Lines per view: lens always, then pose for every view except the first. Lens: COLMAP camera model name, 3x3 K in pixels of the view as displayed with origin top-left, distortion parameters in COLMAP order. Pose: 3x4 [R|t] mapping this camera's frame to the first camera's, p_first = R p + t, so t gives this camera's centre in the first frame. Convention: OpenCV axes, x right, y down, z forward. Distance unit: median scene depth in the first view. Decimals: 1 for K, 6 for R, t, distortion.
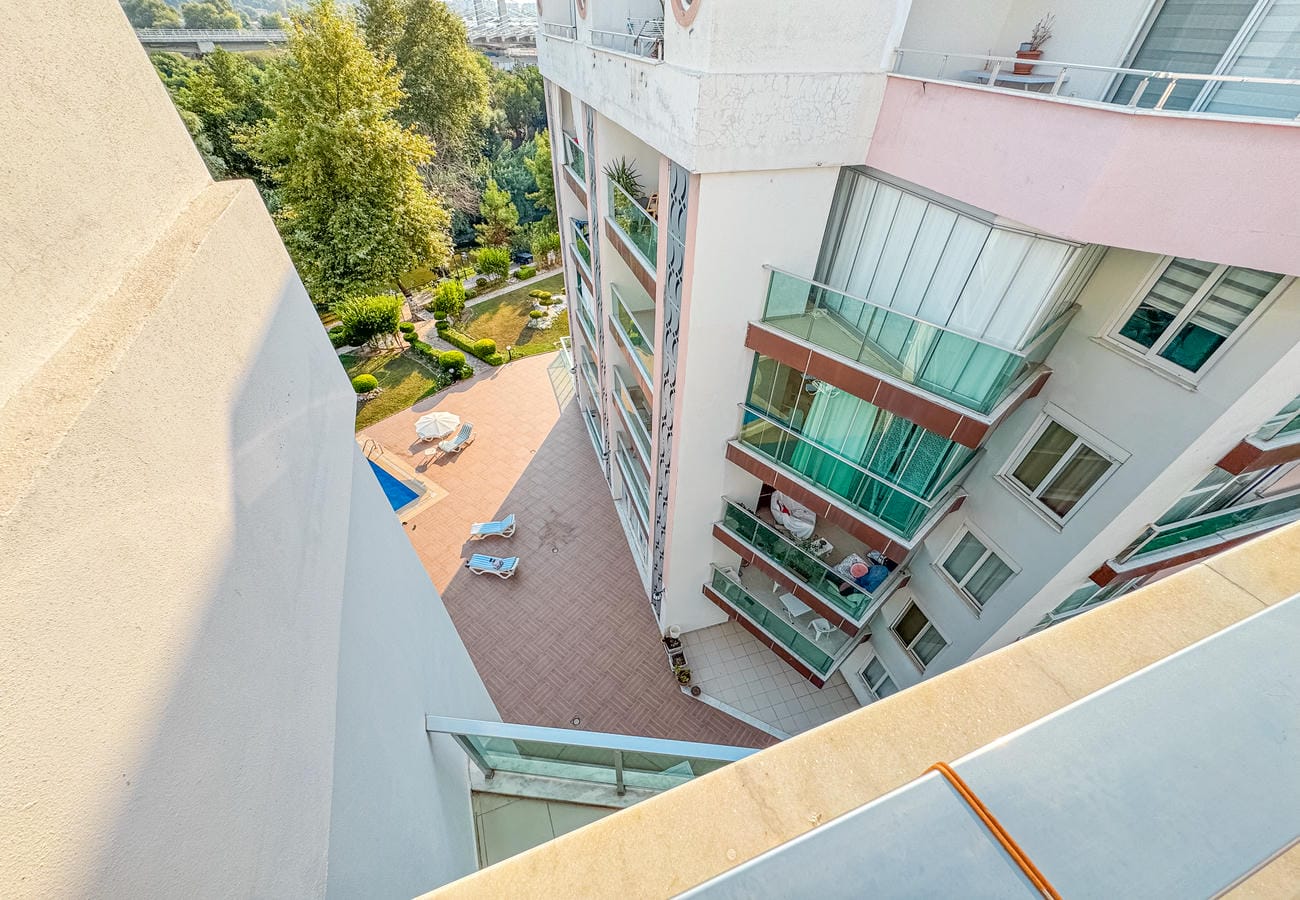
lens RADIAL K [[518.1, 0, 650.0], [0, 518.1, 450.0], [0, 0, 1]] dist [-0.006143, 0.000011]
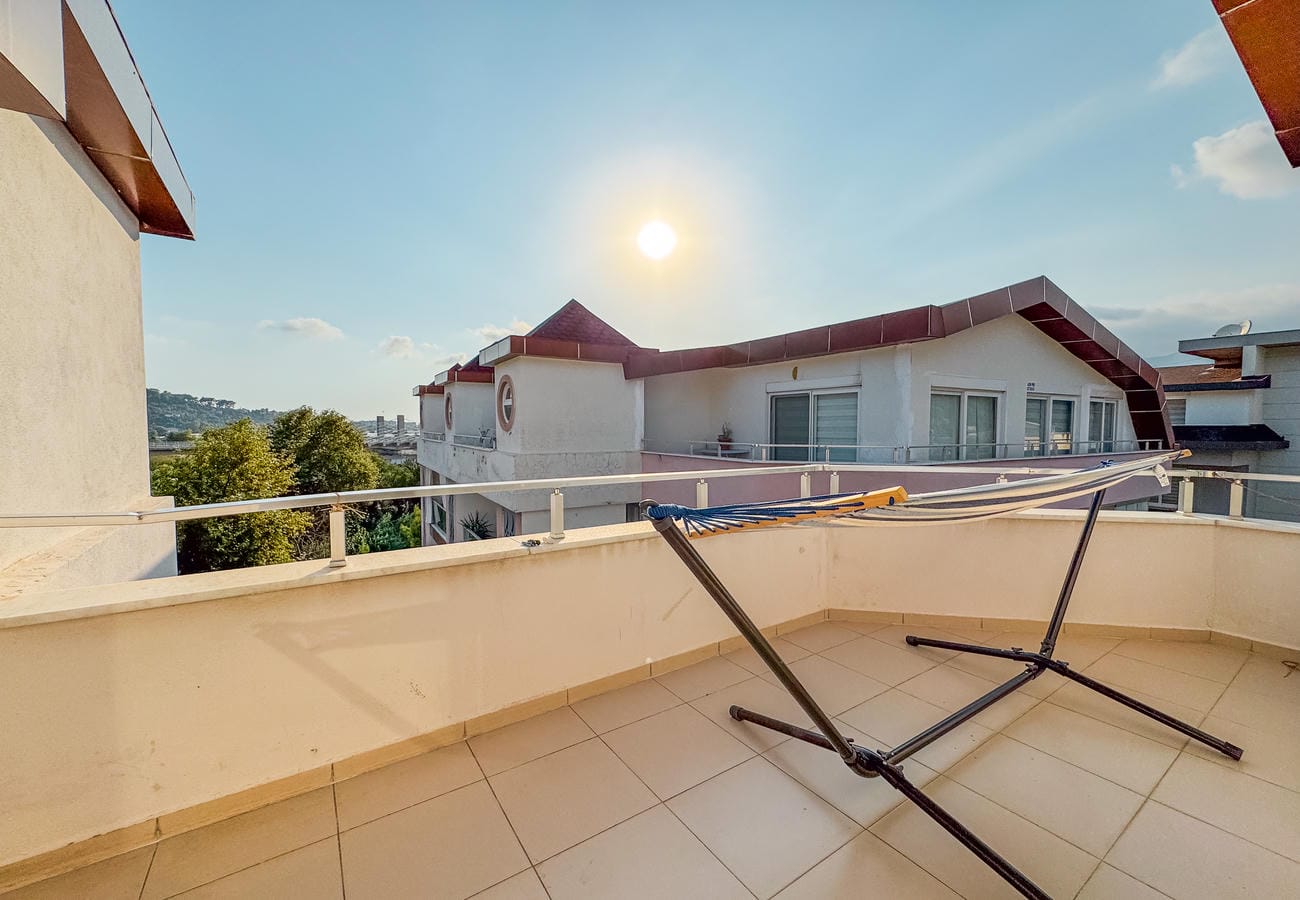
lens RADIAL K [[518.0, 0, 682.3], [0, 518.0, 422.6], [0, 0, 1]] dist [-0.000750, 0.000074]
pose [[0.964865, -0.013366, 0.262407, 0.073469], [0.181156, 0.757220, -0.627535, 0.115195], [-0.190312, 0.653023, 0.733036, -0.130170]]
